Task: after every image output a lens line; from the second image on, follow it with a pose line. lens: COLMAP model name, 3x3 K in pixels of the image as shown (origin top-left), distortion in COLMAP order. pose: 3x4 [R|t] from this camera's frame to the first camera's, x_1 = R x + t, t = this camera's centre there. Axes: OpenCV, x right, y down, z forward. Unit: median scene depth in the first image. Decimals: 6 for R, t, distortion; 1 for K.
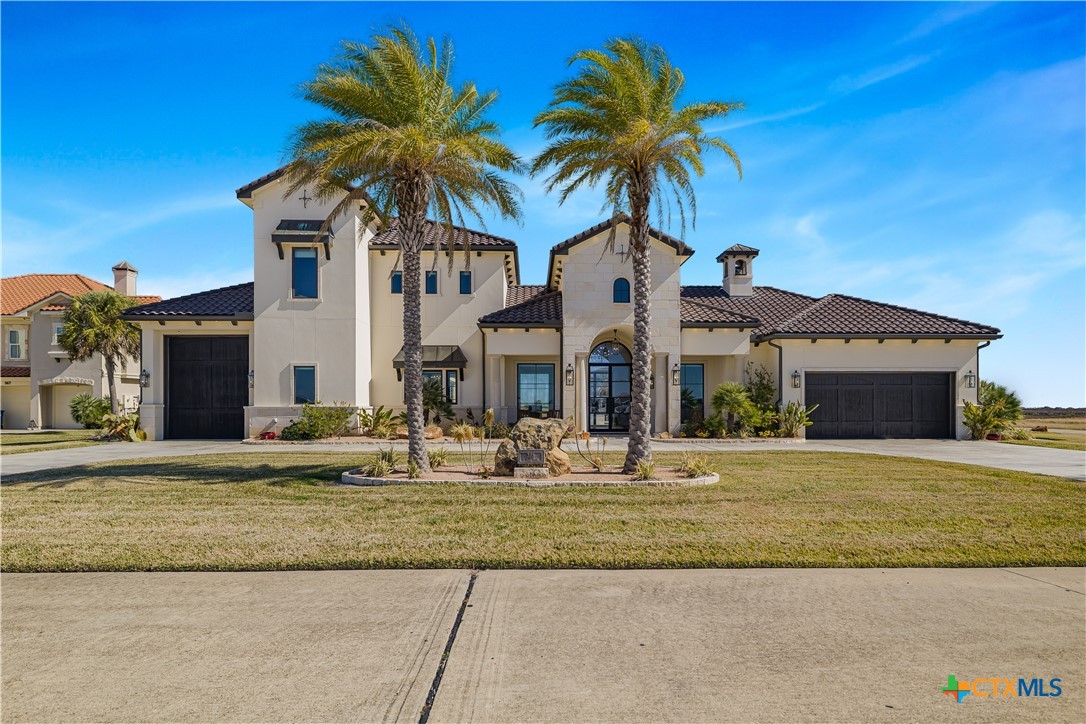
lens RADIAL K [[637.8, 0, 542.4], [0, 637.8, 366.1], [0, 0, 1]] dist [0.003316, 0.000437]
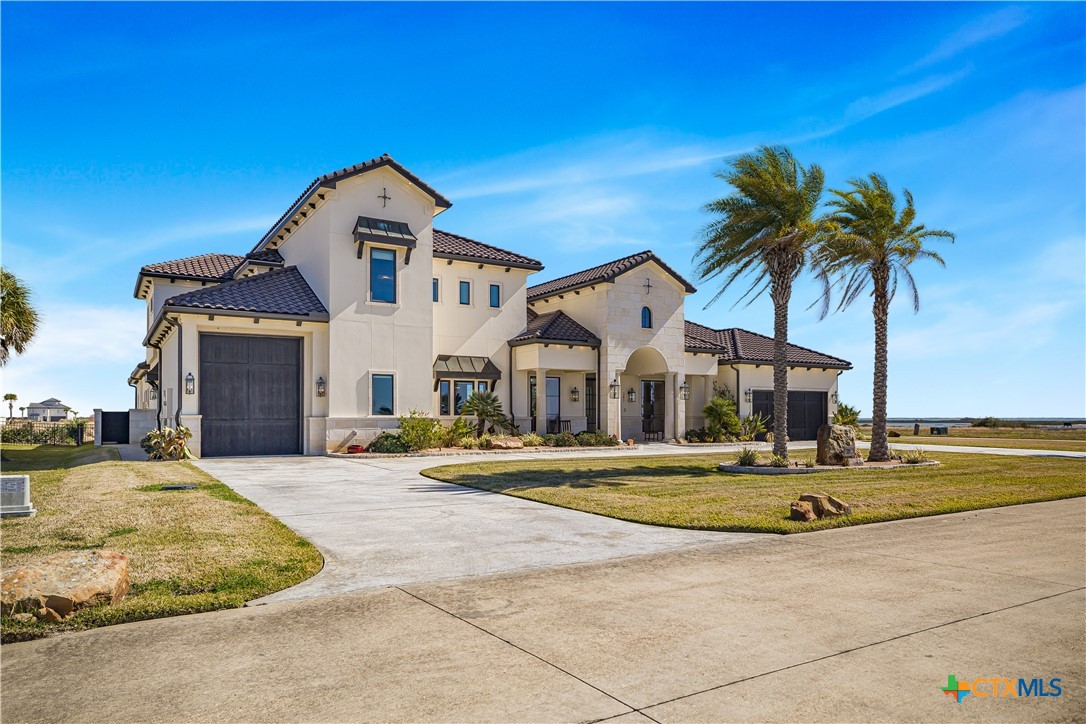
lens RADIAL K [[716.7, 0, 543.0], [0, 716.7, 362.0], [0, 0, 1]] dist [-0.002652, -0.000034]
pose [[0.859290, 0.037973, 0.510077, -0.702314], [-0.031282, 0.999275, -0.021693, -0.002820], [-0.510531, 0.002684, 0.859855, -0.030828]]
